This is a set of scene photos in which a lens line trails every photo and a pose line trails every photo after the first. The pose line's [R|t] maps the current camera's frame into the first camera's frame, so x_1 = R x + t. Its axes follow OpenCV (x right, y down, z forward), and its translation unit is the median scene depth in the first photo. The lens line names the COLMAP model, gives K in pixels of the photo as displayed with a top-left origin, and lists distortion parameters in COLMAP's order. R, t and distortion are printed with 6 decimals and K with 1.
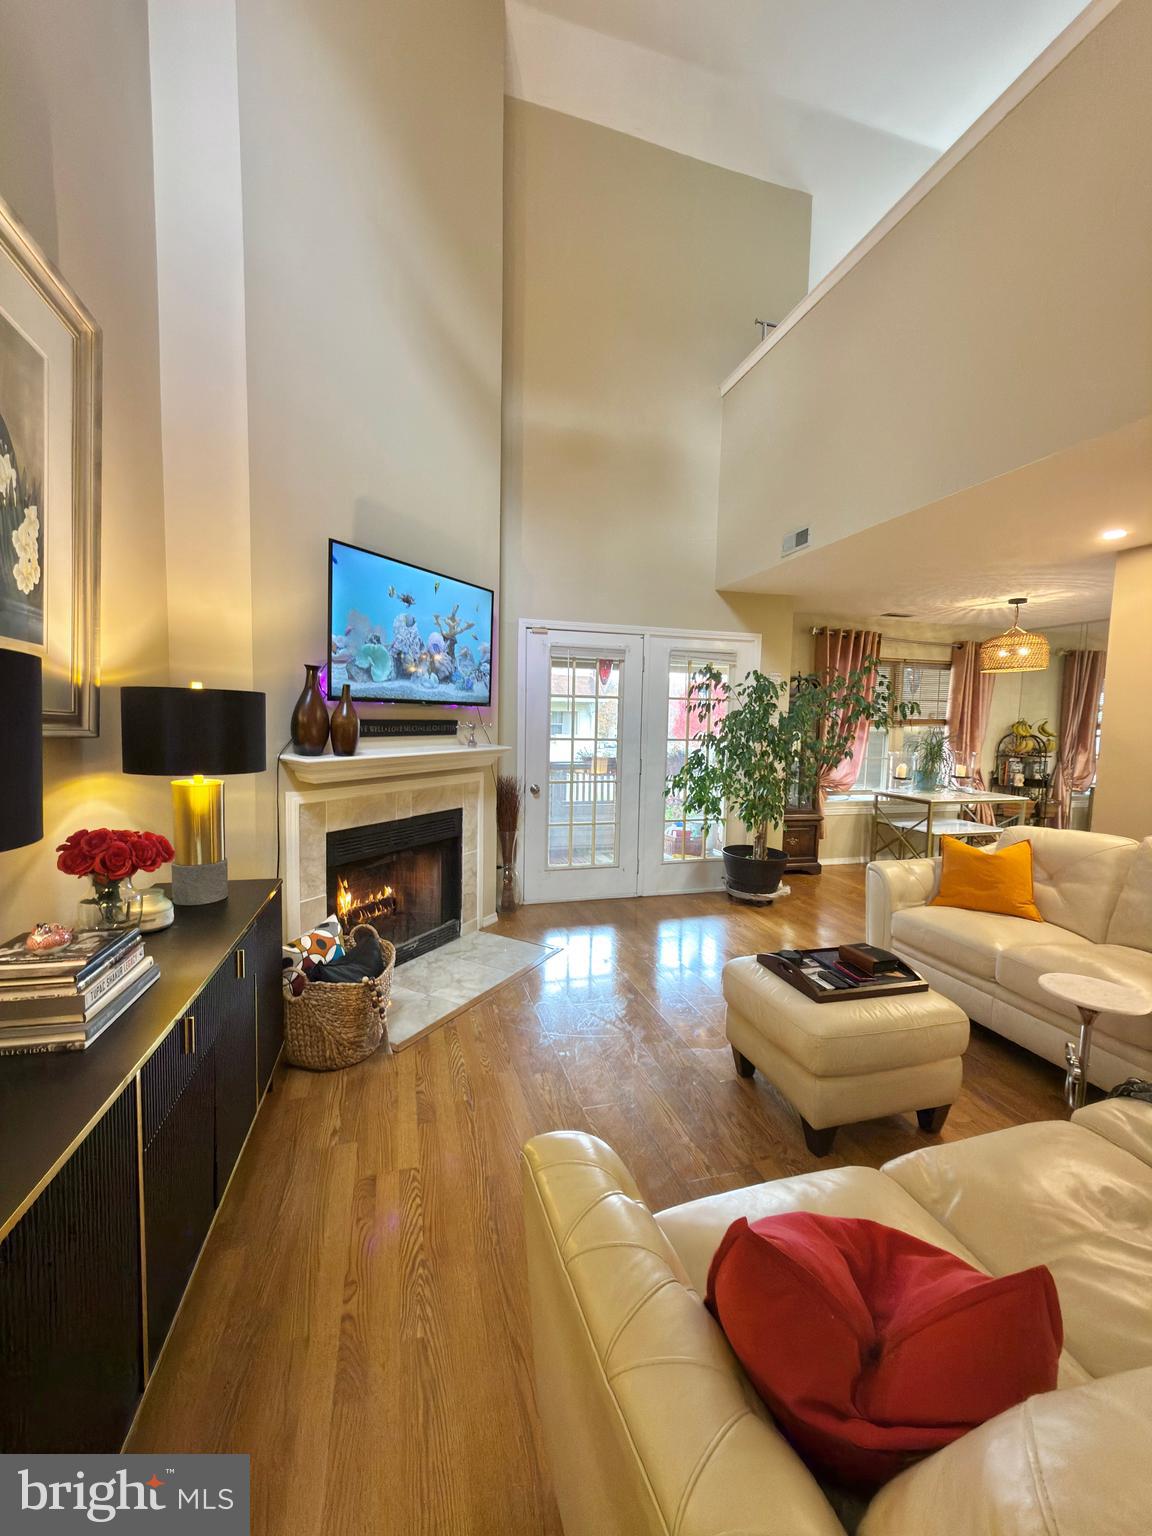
lens RADIAL K [[625.6, 0, 579.6], [0, 625.6, 773.3], [0, 0, 1]] dist [-0.001386, 0.000043]
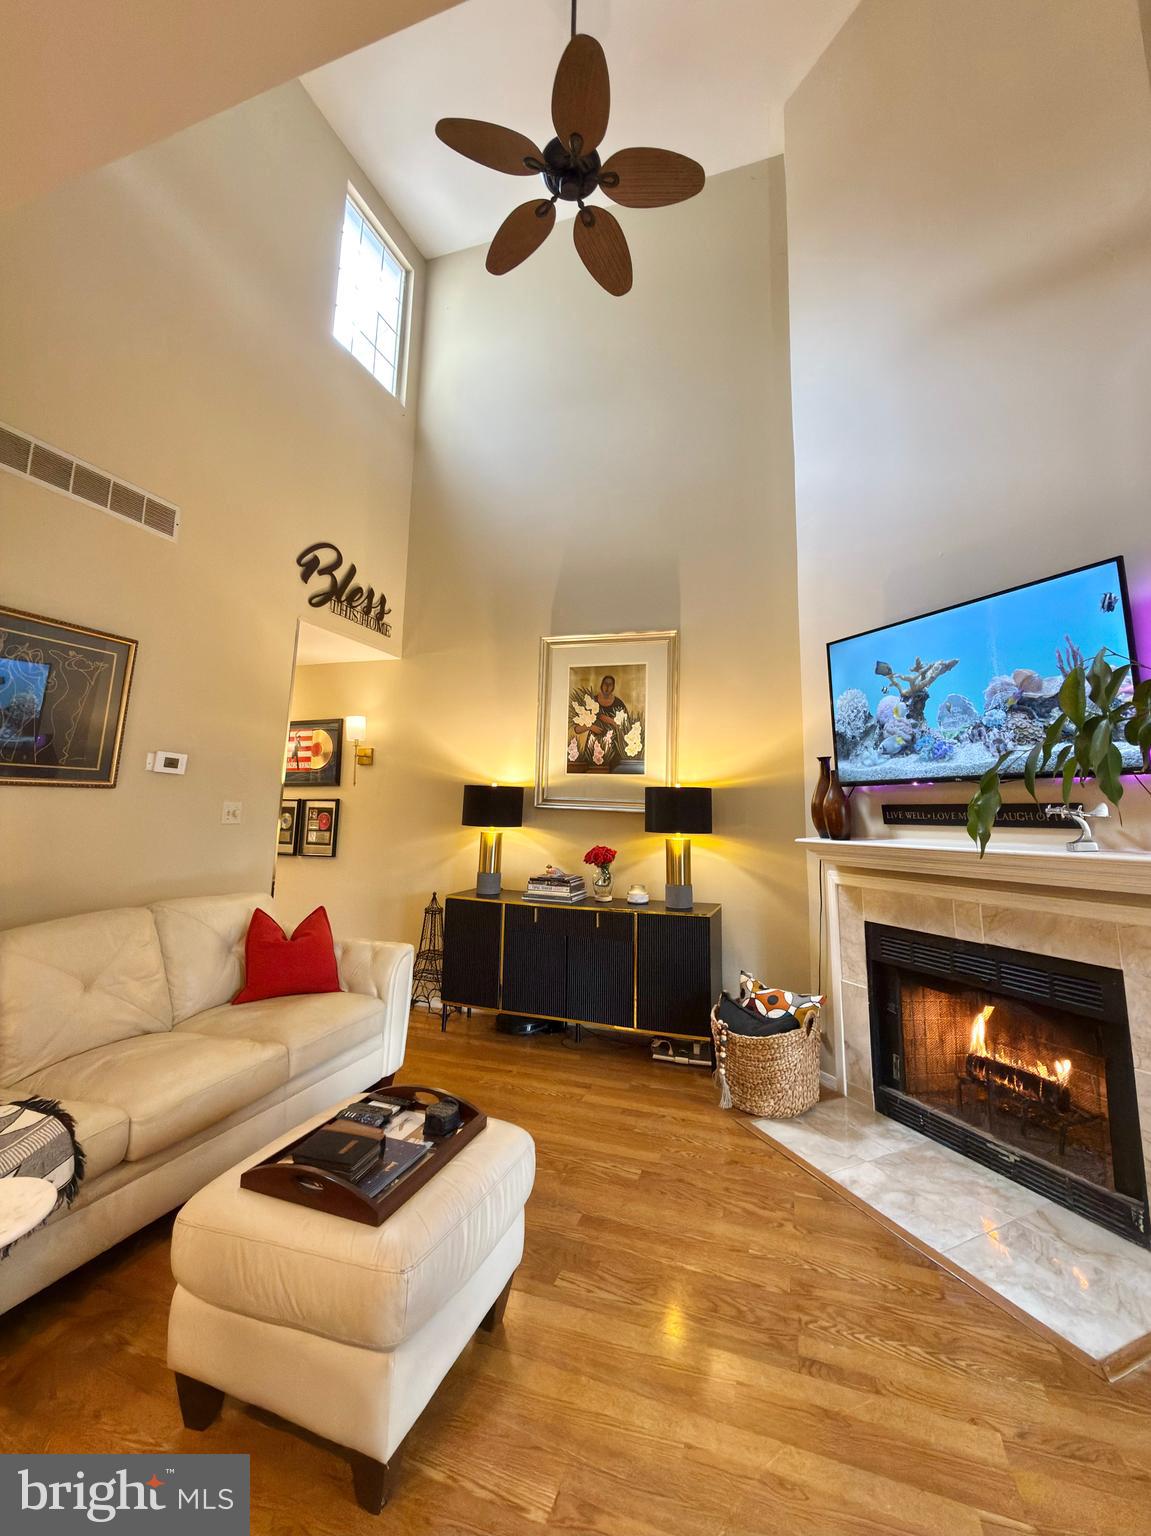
lens RADIAL K [[625.6, 0, 570.8], [0, 625.6, 701.2], [0, 0, 1]] dist [-0.001386, 0.000043]
pose [[-0.605920, -0.158945, -0.779485, 0.710486], [-0.090813, 0.987252, -0.130719, -0.077162], [0.790325, -0.008418, -0.612630, 1.254561]]
